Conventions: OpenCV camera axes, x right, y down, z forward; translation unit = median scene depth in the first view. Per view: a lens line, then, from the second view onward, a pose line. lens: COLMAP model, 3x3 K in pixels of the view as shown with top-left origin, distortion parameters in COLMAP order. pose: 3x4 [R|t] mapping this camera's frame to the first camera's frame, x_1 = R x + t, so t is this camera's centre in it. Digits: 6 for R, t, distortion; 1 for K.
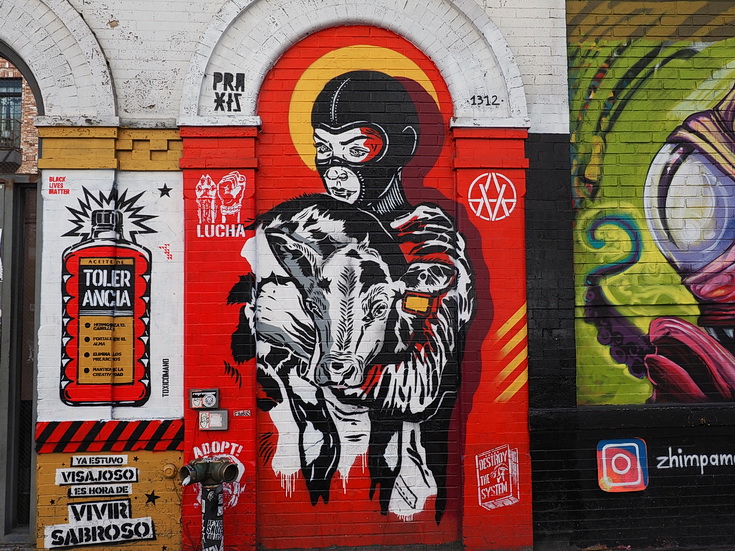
lens RADIAL K [[694.0, 0, 367.4], [0, 694.0, 275.0], [0, 0, 1]] dist [0.014192, 0.000000]
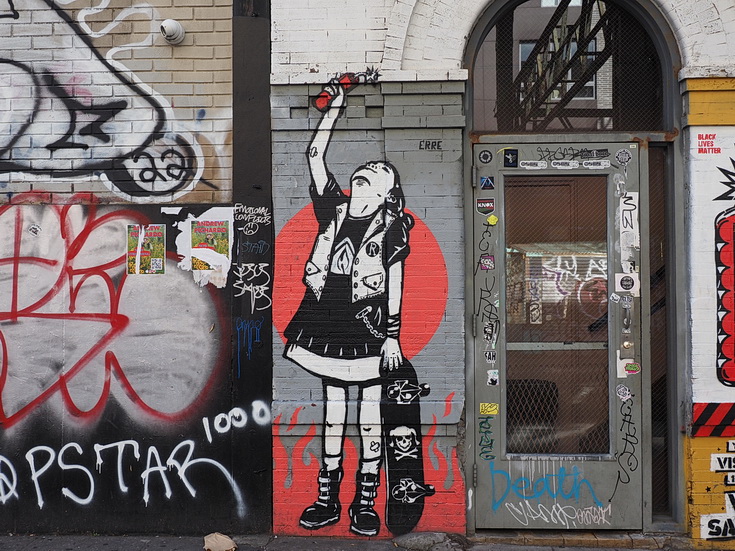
lens RADIAL K [[761.7, 0, 367.5], [0, 761.7, 276.1], [0, 0, 1]] dist [0.008794, 0.000000]
pose [[0.997060, 0.005651, -0.076419, -0.821895], [-0.002691, 0.999244, 0.038783, 0.005958], [0.076580, -0.038463, 0.996321, -0.029075]]
